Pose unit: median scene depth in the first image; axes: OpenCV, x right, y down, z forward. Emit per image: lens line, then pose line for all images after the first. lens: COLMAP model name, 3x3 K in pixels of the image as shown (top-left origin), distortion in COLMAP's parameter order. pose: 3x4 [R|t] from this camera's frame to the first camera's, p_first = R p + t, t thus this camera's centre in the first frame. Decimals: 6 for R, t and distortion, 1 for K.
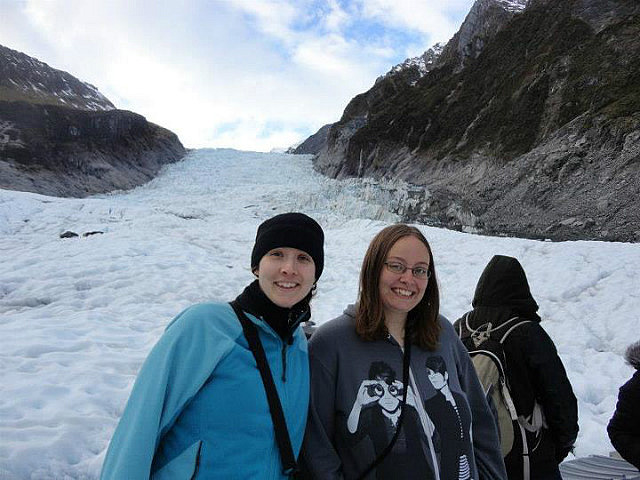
lens RADIAL K [[465.1, 0, 322.0], [0, 465.1, 240.0], [0, 0, 1]] dist [-0.017566, 0.022945]
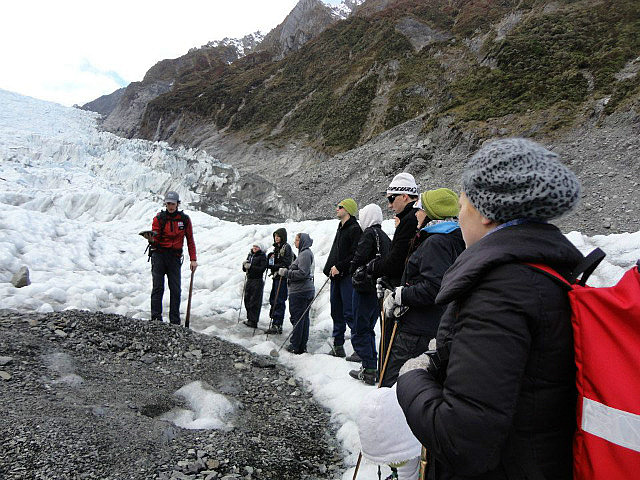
lens RADIAL K [[465.1, 0, 318.5], [0, 465.1, 245.3], [0, 0, 1]] dist [-0.017566, 0.022945]
pose [[0.900906, 0.113084, 0.419023, 0.029991], [-0.124893, 0.992170, 0.000759, -0.001067], [-0.415656, -0.053017, 0.907976, 0.183380]]
